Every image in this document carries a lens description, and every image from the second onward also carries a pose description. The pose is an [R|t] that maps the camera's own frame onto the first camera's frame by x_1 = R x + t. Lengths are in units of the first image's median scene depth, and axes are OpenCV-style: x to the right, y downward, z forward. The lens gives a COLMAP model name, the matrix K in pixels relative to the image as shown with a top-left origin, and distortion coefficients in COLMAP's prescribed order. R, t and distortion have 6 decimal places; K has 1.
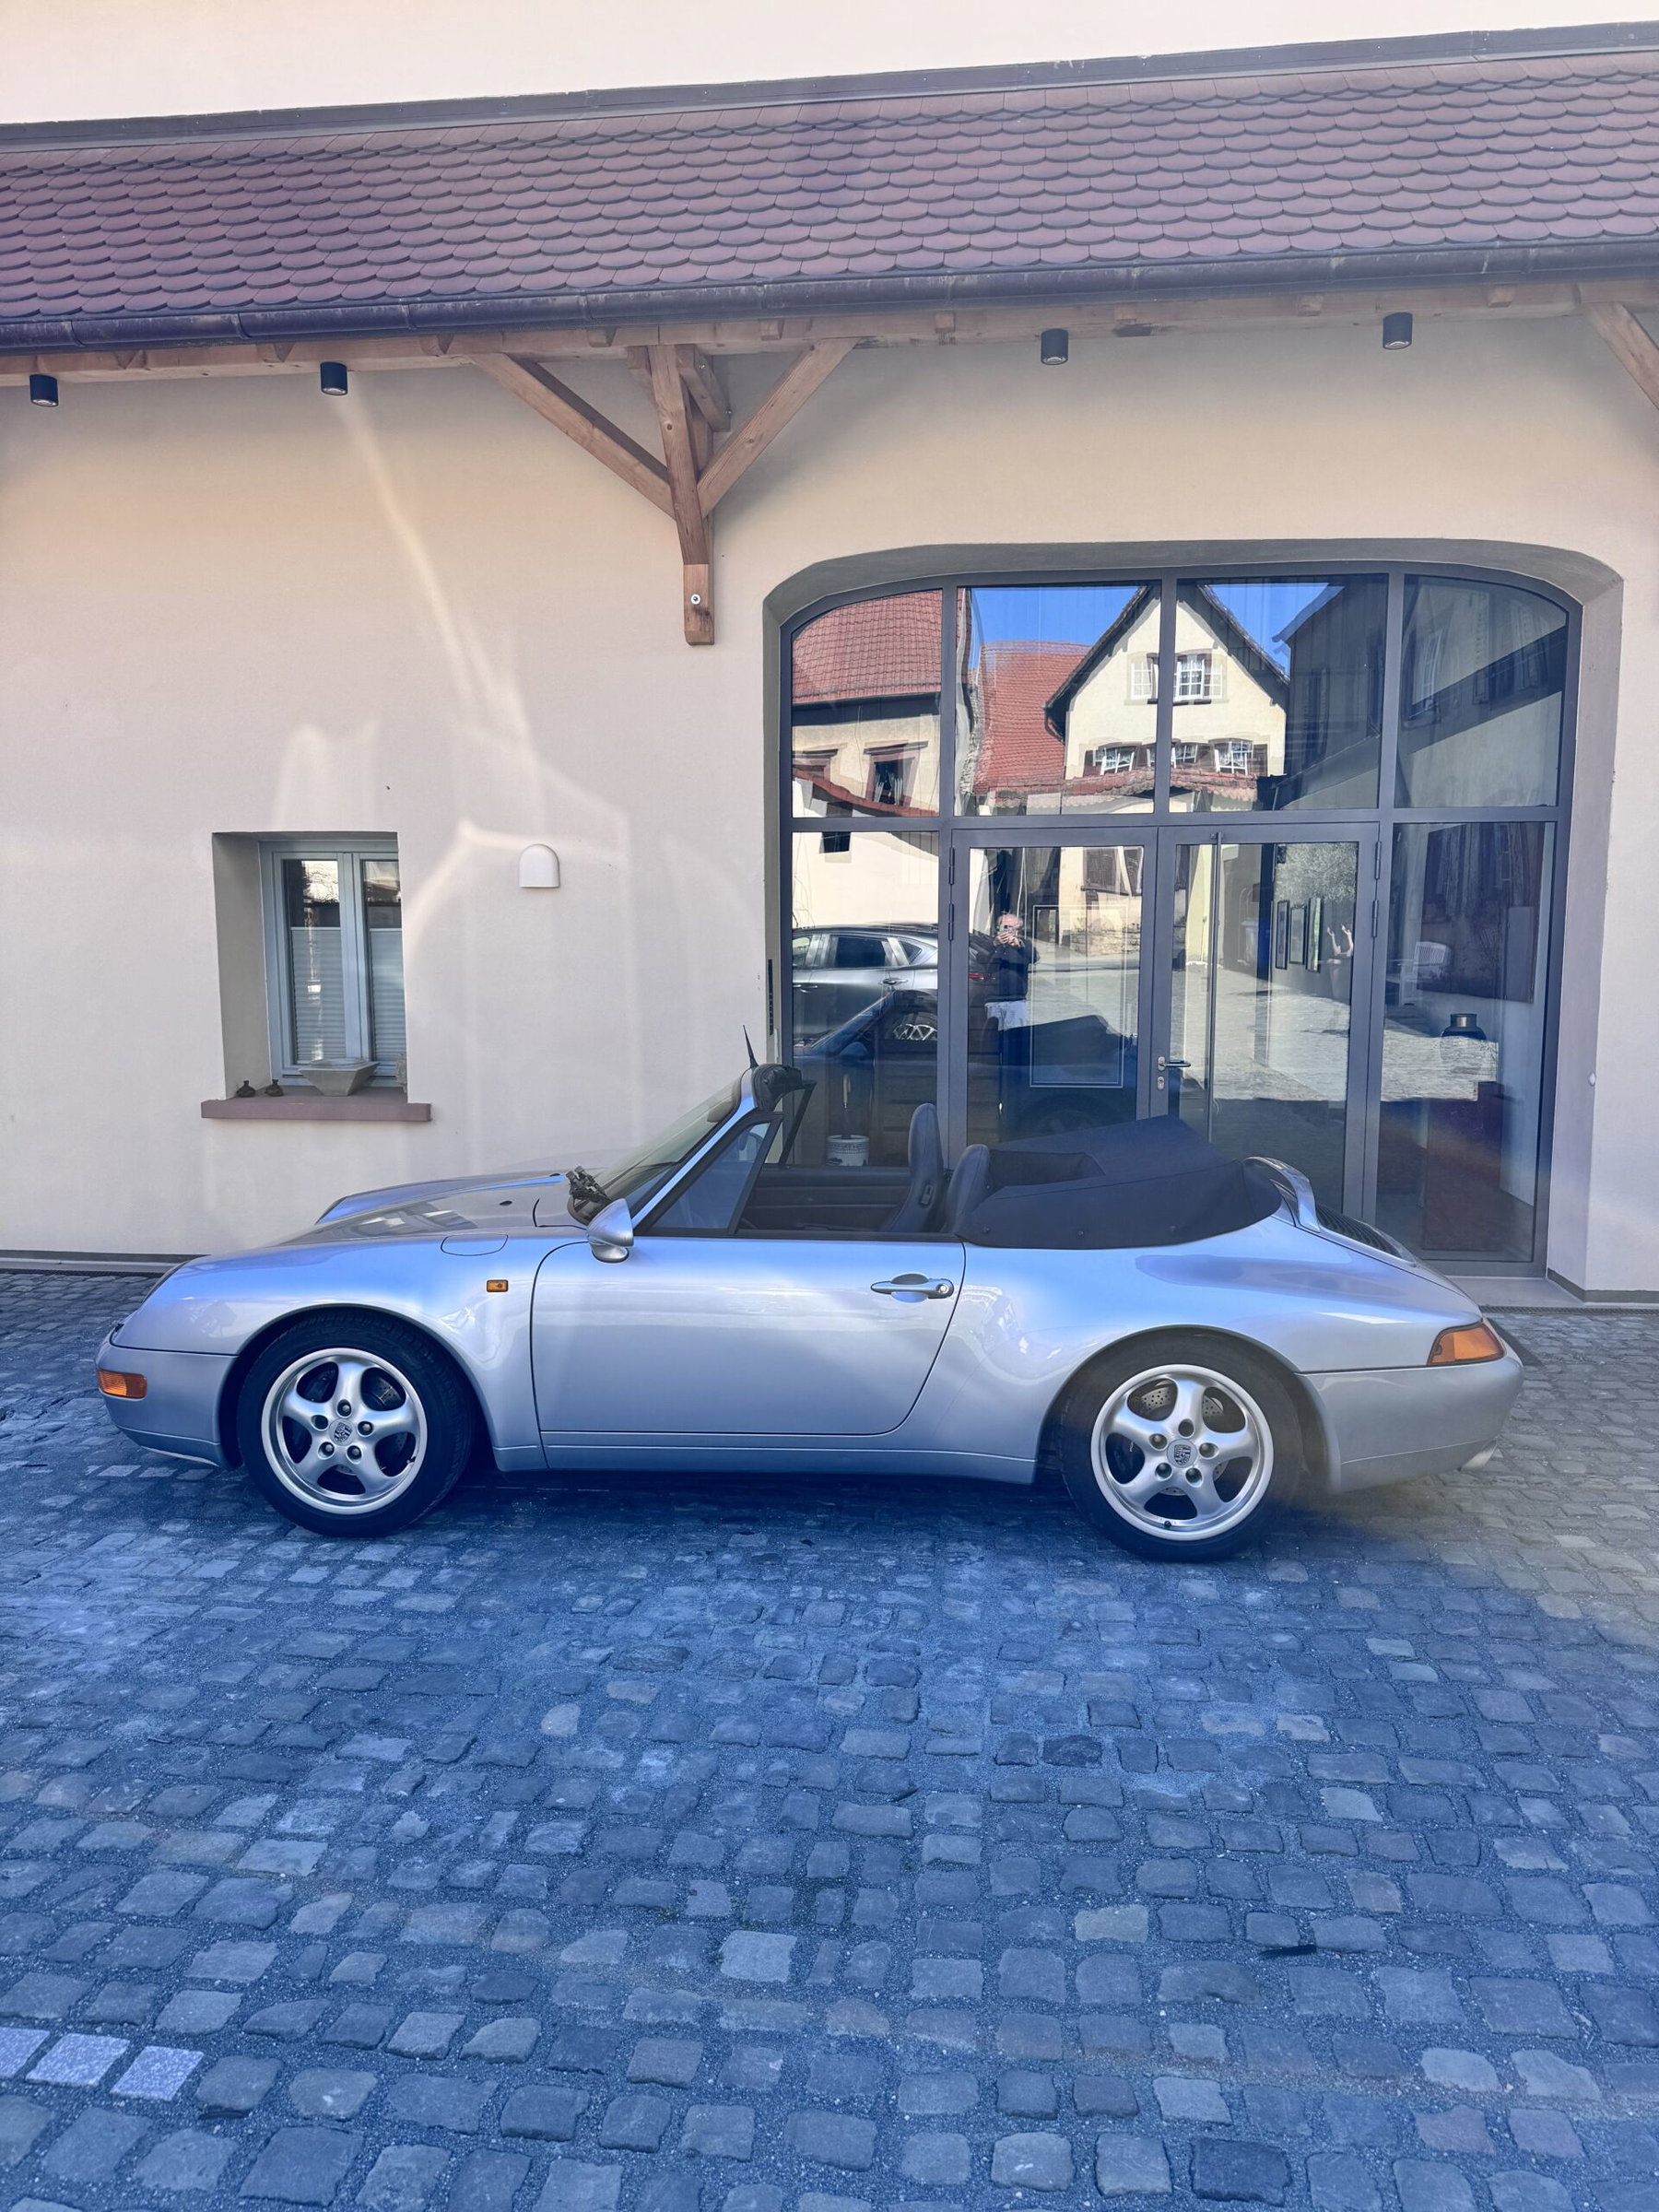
lens RADIAL K [[1583.1, 0, 838.3], [0, 1583.1, 1110.6], [0, 0, 1]] dist [0.133950, -0.262553]
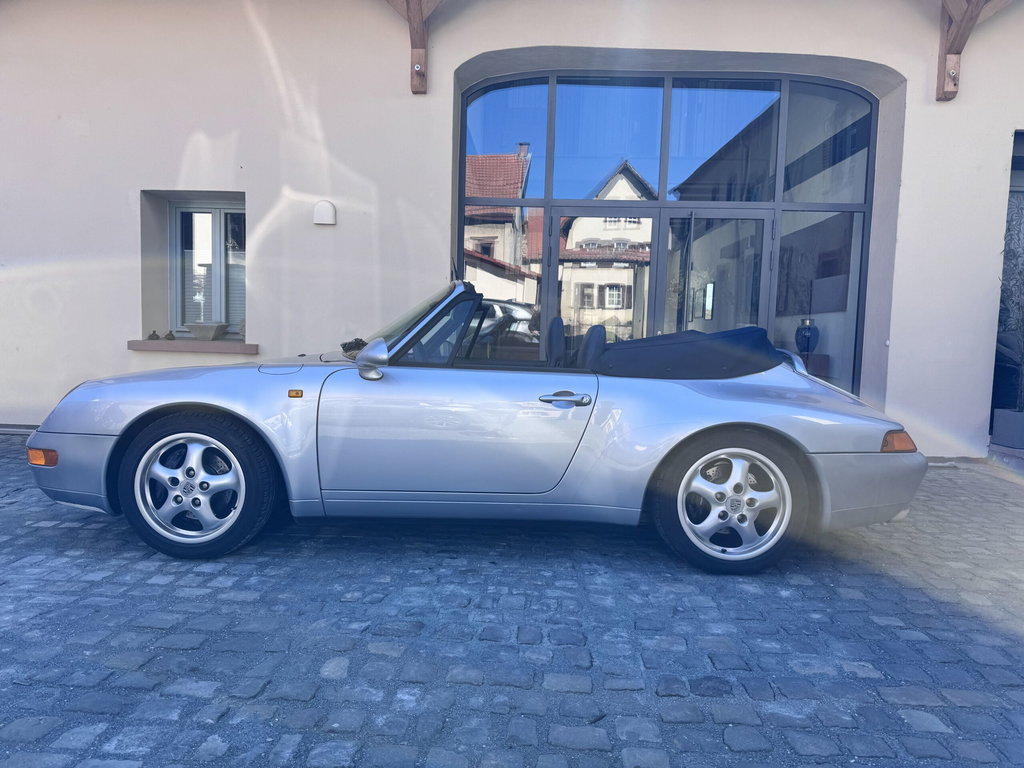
lens RADIAL K [[727.7, 0, 512.9], [0, 727.7, 387.4], [0, 0, 1]] dist [0.053417, -0.070526]
pose [[0.996605, 0.024968, 0.078451, -0.065669], [-0.021445, 0.998737, -0.045434, 0.142149], [-0.079486, 0.043597, 0.995882, 0.305631]]
